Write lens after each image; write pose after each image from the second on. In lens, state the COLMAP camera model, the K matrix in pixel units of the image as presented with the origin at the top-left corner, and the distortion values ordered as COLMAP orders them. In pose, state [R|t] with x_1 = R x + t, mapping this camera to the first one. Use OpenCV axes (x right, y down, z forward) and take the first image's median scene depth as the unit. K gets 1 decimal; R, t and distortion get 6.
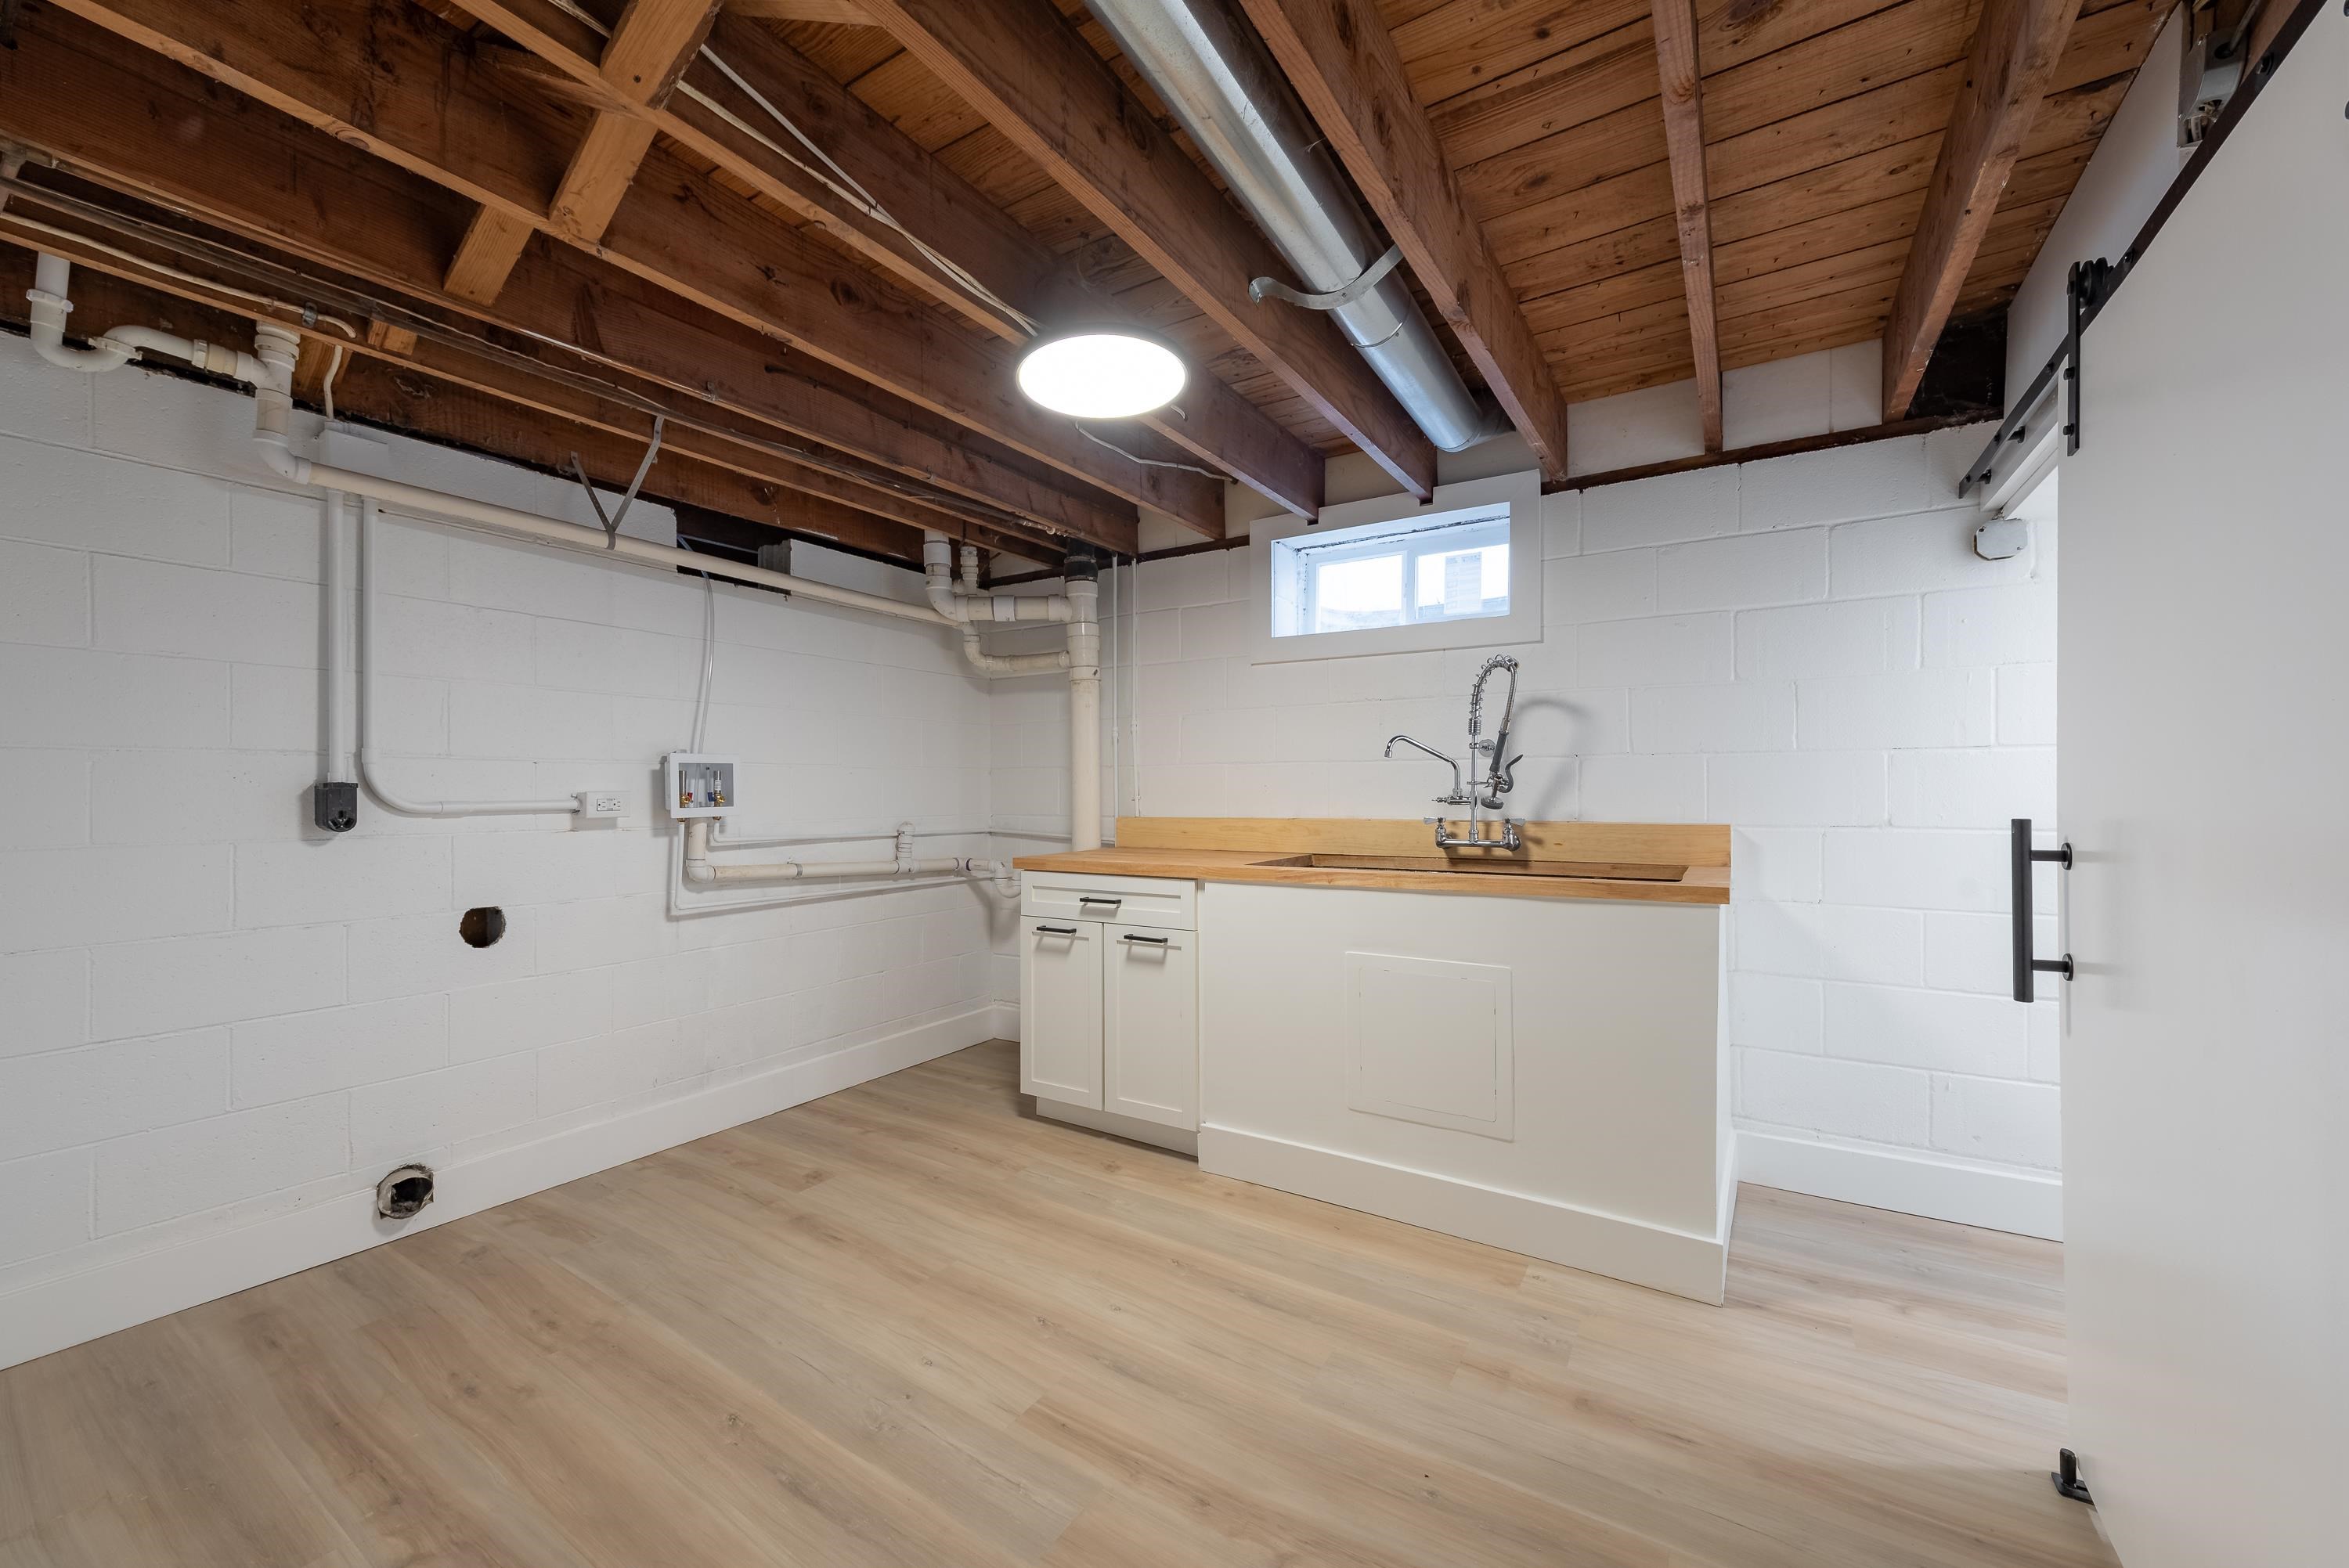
lens RADIAL K [[914.1, 0, 1176.9], [0, 914.1, 790.2], [0, 0, 1]] dist [0.014119, -0.004188]
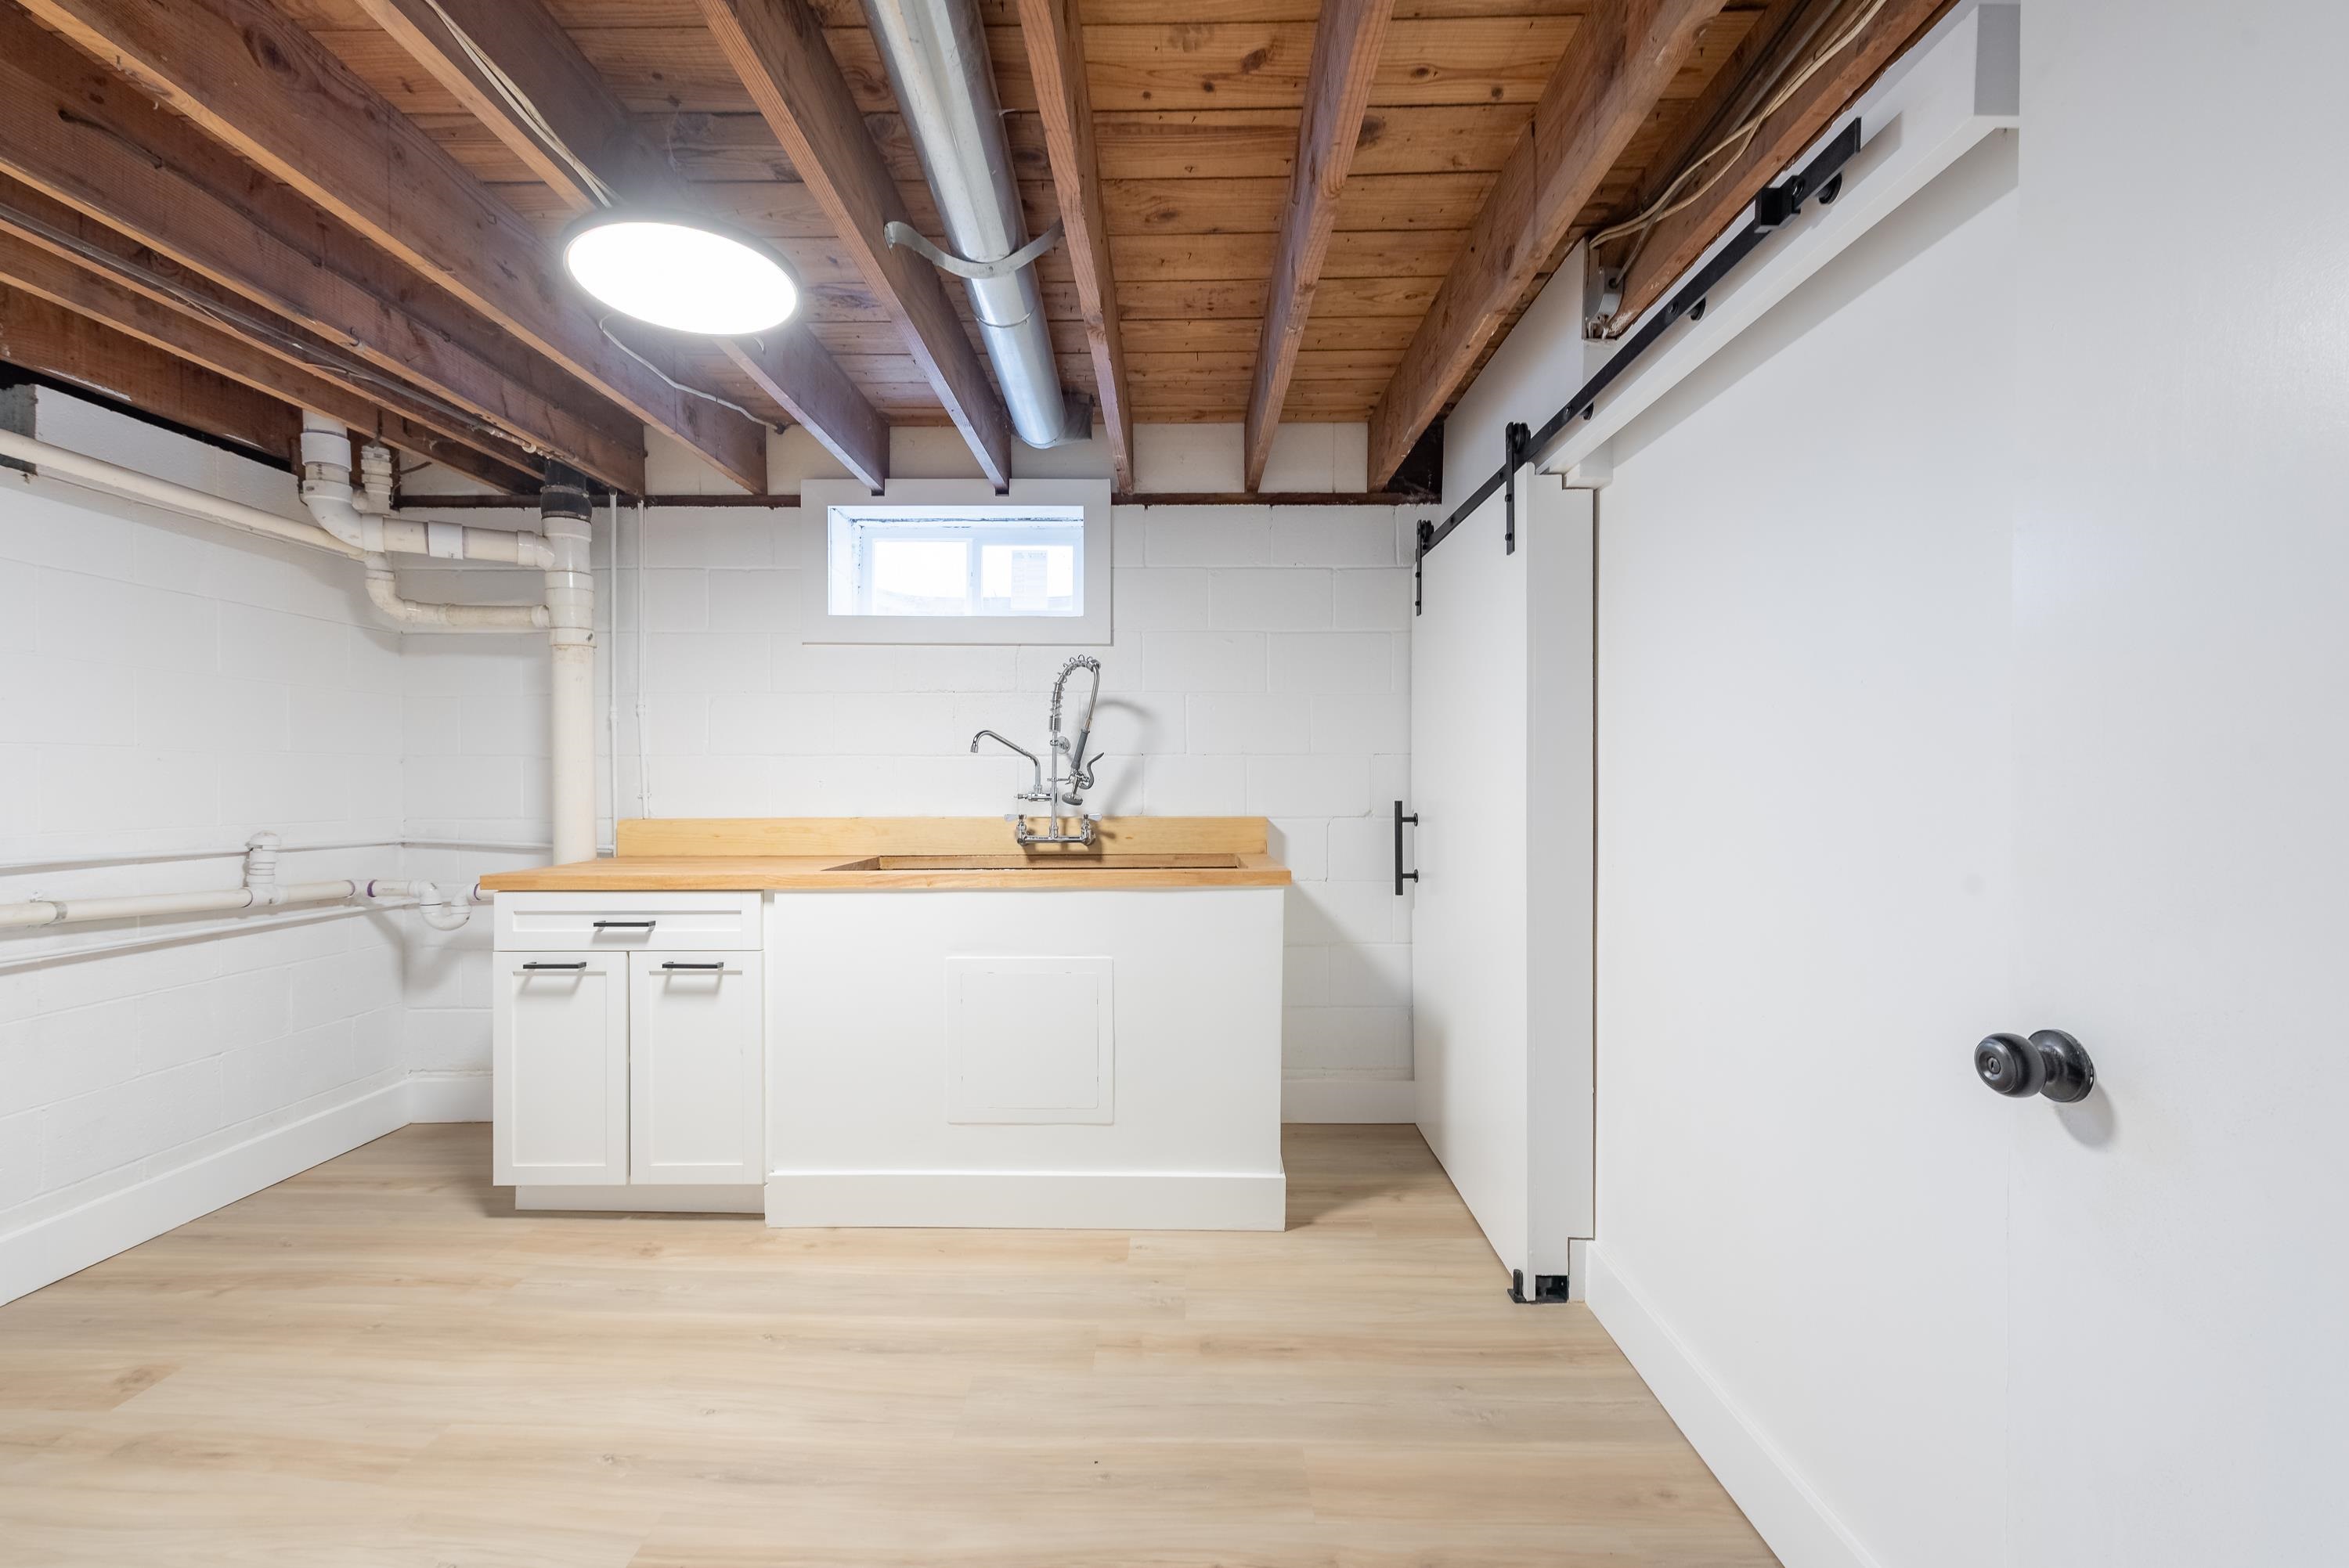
lens RADIAL K [[961.0, 0, 1176.2], [0, 961.0, 790.6], [0, 0, 1]] dist [0.008917, -0.002640]
pose [[0.850914, -0.000629, 0.525305, -0.122596], [-0.002285, 0.999985, 0.004899, -0.001370], [-0.525300, -0.005369, 0.850900, 0.029108]]
